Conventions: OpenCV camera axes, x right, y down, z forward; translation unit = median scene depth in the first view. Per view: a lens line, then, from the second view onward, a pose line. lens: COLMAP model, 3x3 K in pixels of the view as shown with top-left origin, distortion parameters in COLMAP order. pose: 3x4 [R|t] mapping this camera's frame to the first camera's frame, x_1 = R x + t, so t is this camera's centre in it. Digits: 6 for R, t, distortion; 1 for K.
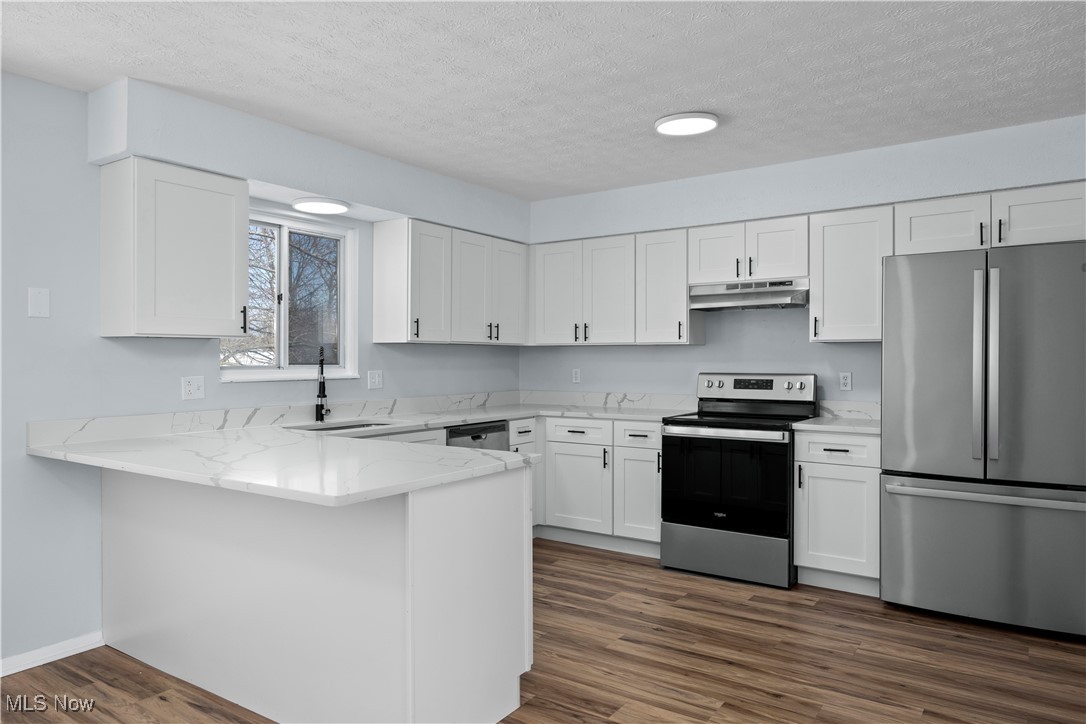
lens RADIAL K [[705.1, 0, 545.5], [0, 705.1, 363.4], [0, 0, 1]] dist [-0.002329, -0.000515]
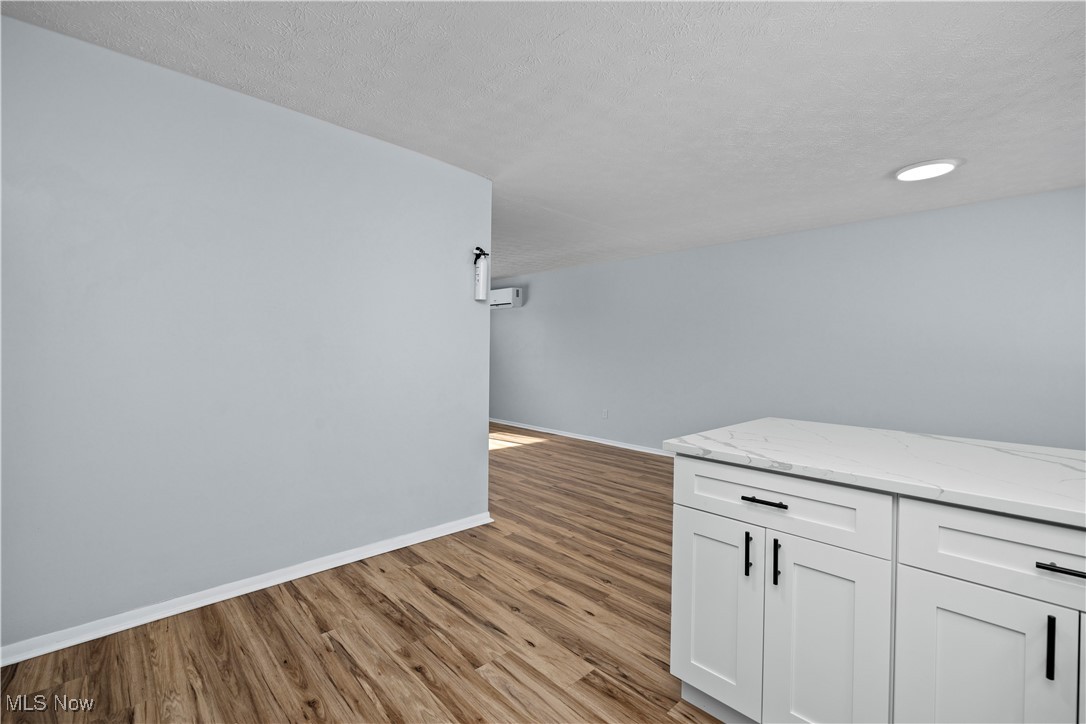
lens RADIAL K [[471.6, 0, 540.5], [0, 471.6, 353.2], [0, 0, 1]] dist [-0.010544, -0.000065]
pose [[-0.978764, -0.014310, 0.204489, 0.017131], [-0.013197, 0.999890, 0.006801, 0.008497], [-0.204564, 0.003958, -0.978845, 0.993745]]
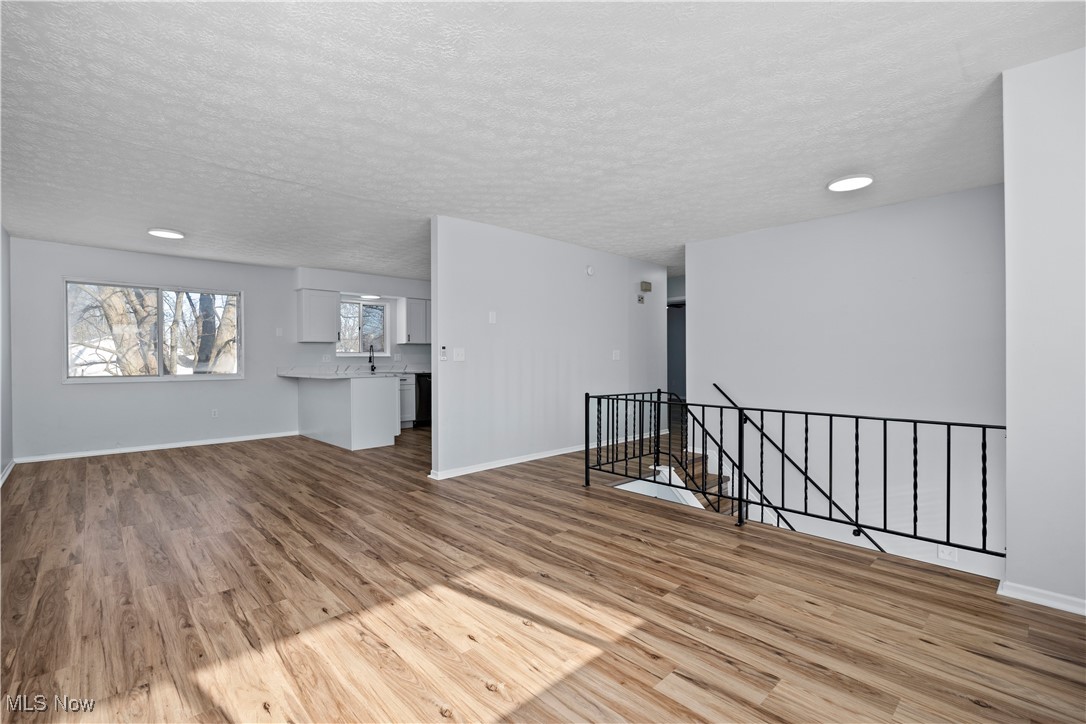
lens RADIAL K [[475.6, 0, 543.0], [0, 475.6, 362.0], [0, 0, 1]] dist [-0.015787, 0.000197]
pose [[0.980227, -0.003561, -0.197843, 0.703146], [0.004152, 0.999988, 0.002570, 0.039549], [0.197831, -0.003341, 0.980230, -0.719813]]
